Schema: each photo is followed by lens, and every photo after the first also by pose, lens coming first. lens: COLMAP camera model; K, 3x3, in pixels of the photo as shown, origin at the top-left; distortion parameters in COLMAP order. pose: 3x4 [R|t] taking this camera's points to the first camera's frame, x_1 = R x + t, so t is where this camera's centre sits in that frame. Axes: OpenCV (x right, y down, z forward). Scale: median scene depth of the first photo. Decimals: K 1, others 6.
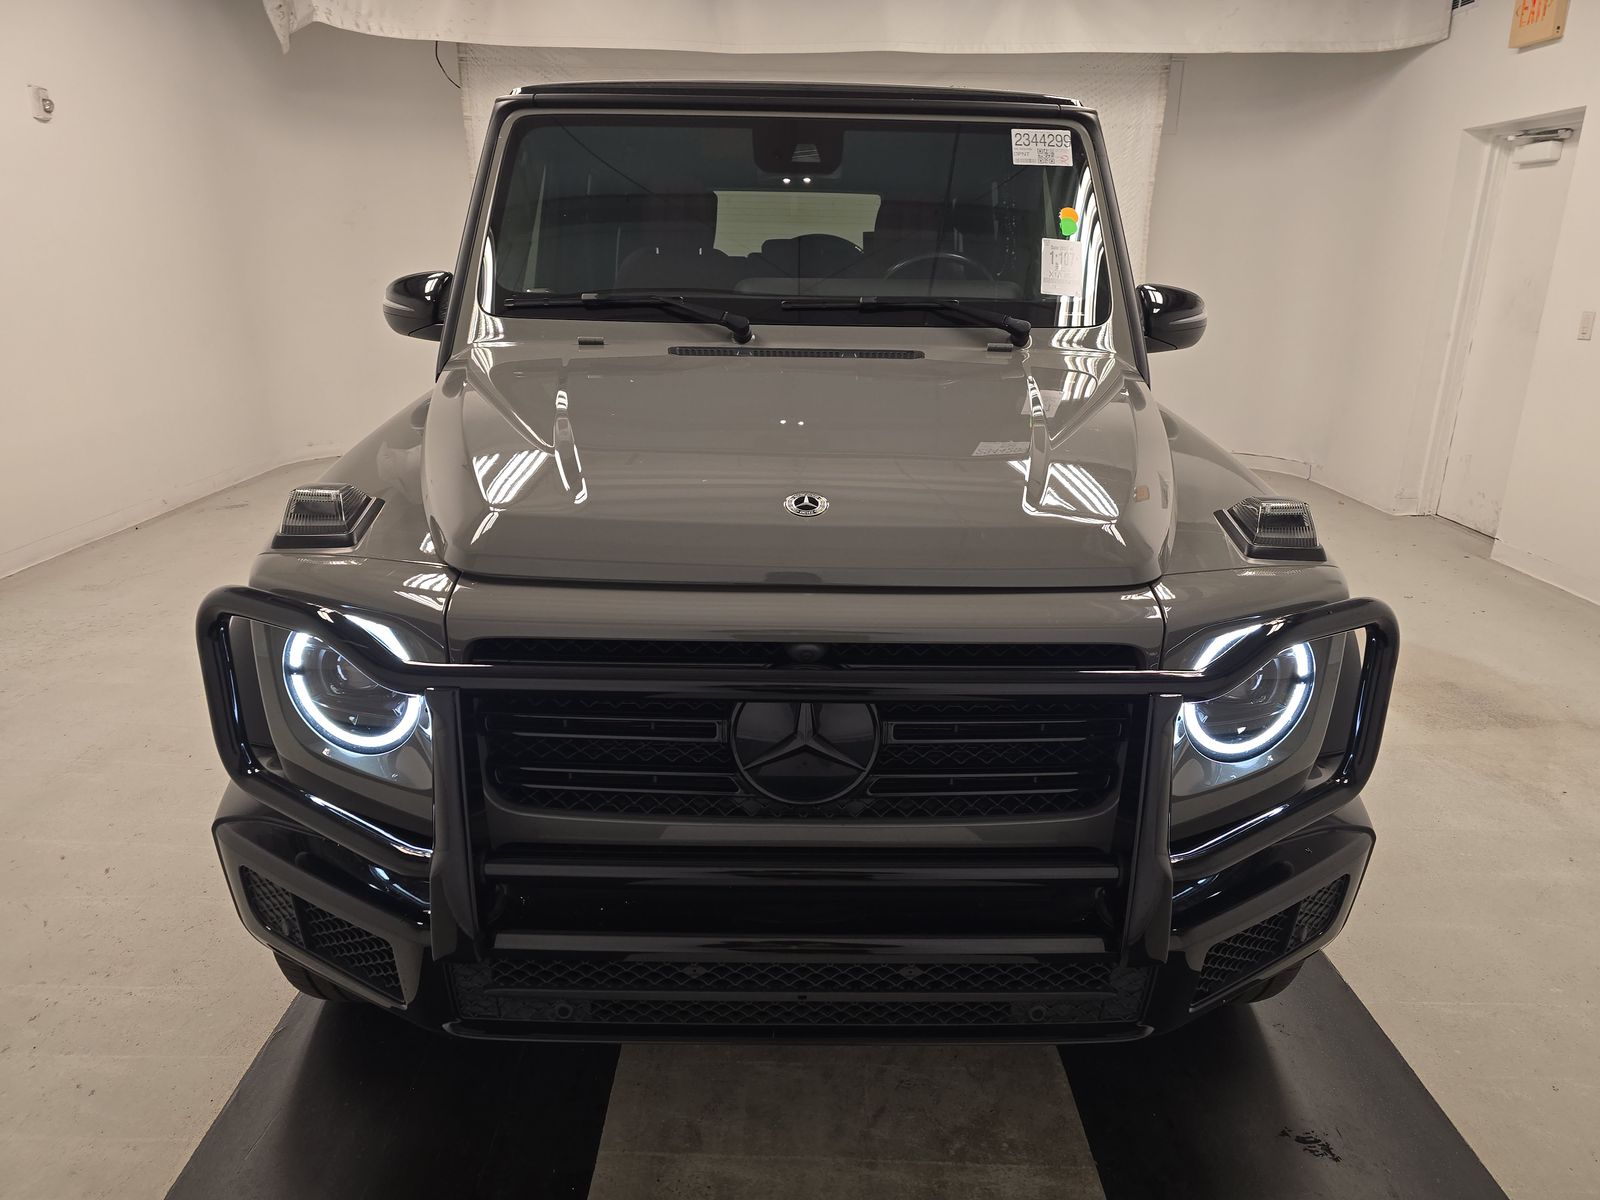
lens RADIAL K [[1096.0, 0, 800.0], [0, 1096.0, 600.0], [0, 0, 1]] dist [-0.005113, -0.005760]
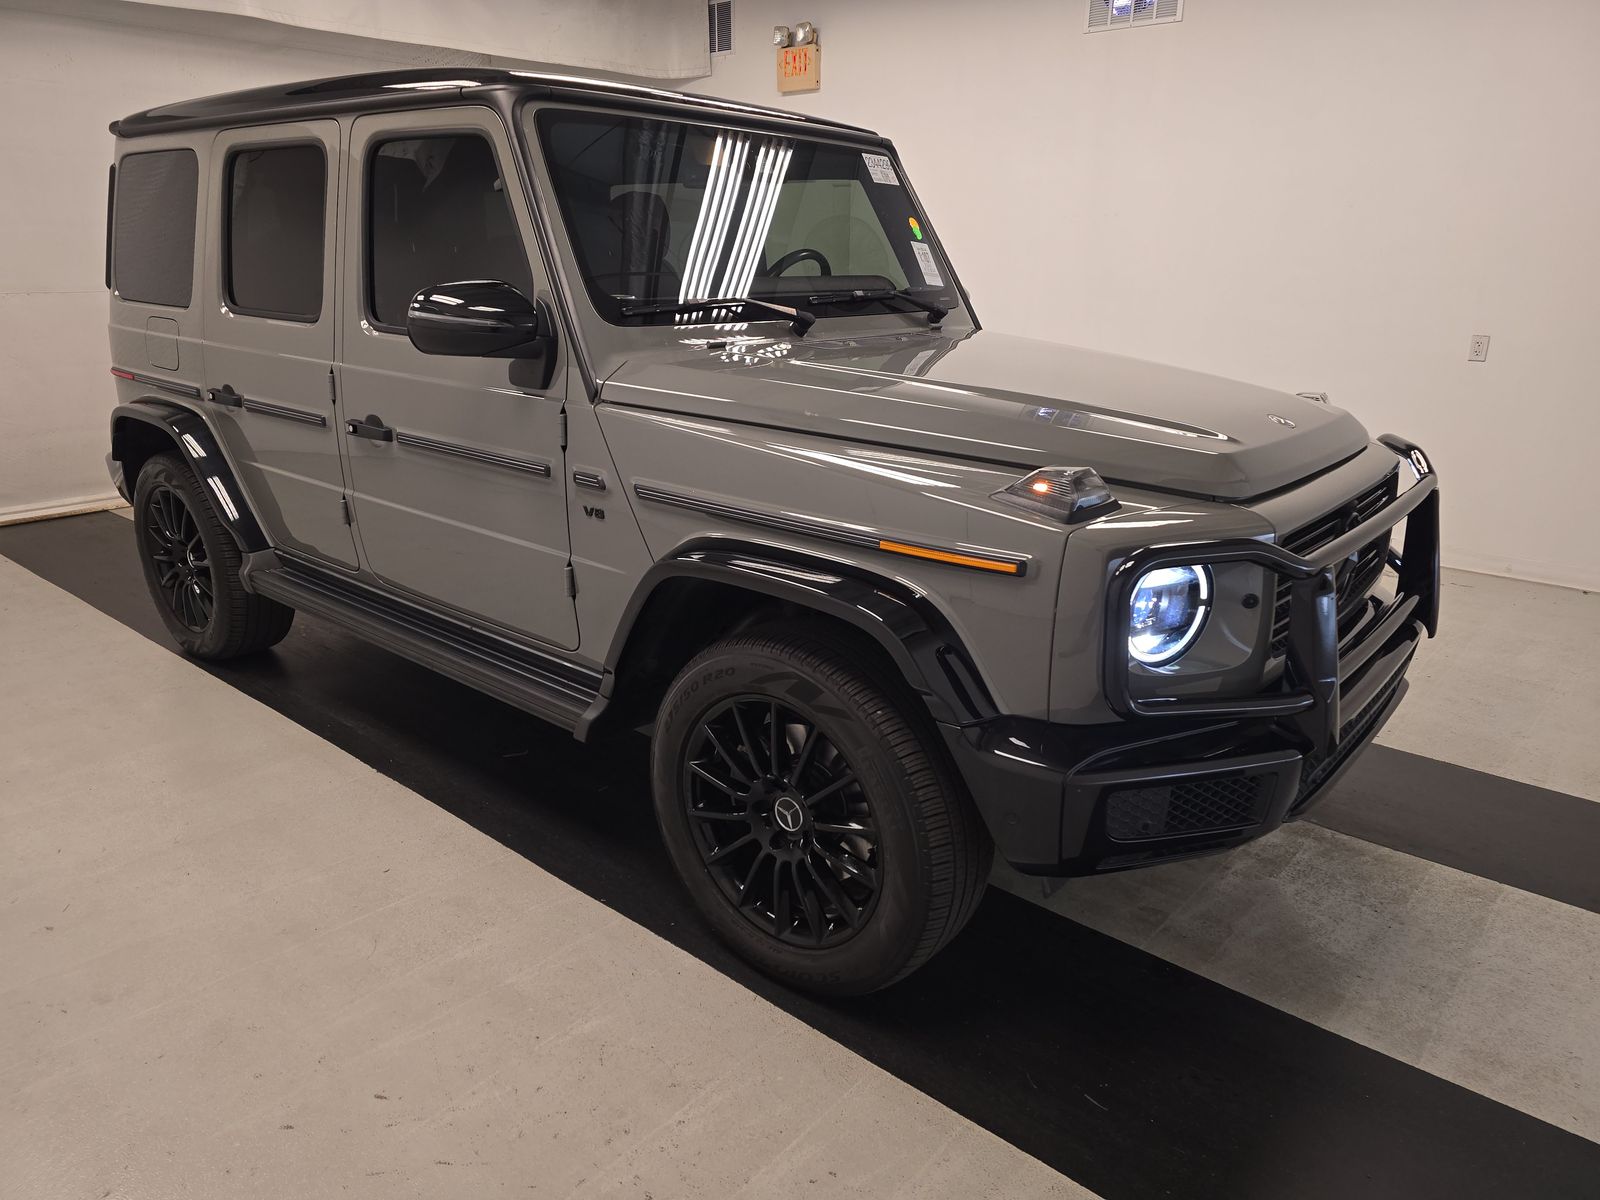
lens RADIAL K [[1096.0, 0, 800.0], [0, 1096.0, 600.0], [0, 0, 1]] dist [-0.005113, -0.005760]
pose [[0.644075, -0.229031, 0.729872, -0.783699], [0.218566, 0.969450, 0.111336, -0.080479], [-0.733074, 0.087816, 0.674456, 0.226457]]
